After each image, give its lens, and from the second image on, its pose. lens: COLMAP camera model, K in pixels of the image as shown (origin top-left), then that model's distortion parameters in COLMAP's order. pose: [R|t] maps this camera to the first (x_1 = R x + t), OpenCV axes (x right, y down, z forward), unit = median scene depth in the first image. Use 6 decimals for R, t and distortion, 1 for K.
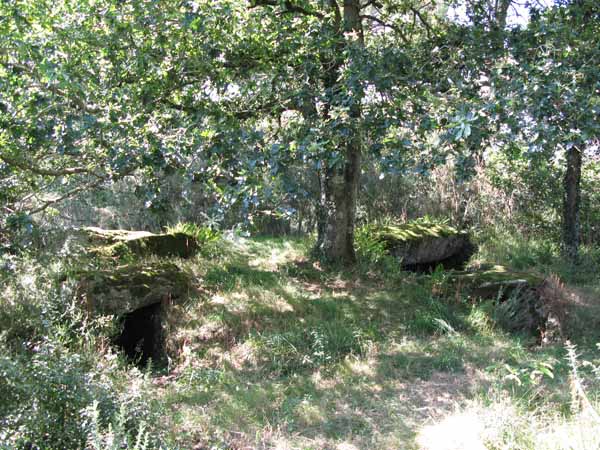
lens RADIAL K [[621.6, 0, 301.2], [0, 621.6, 224.0], [0, 0, 1]] dist [-0.103856, 0.000000]
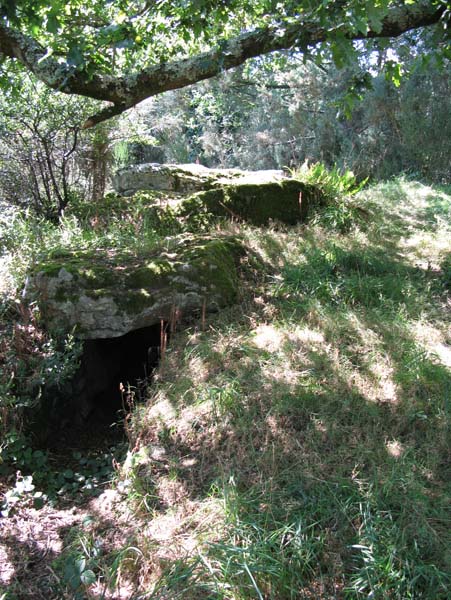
lens RADIAL K [[621.6, 0, 223.6], [0, 621.6, 299.4], [0, 0, 1]] dist [-0.103856, 0.000000]
pose [[0.832043, 0.138639, -0.537106, 0.098413], [0.004539, 0.966530, 0.256514, -0.033156], [0.554692, -0.215869, 0.803565, 0.590210]]
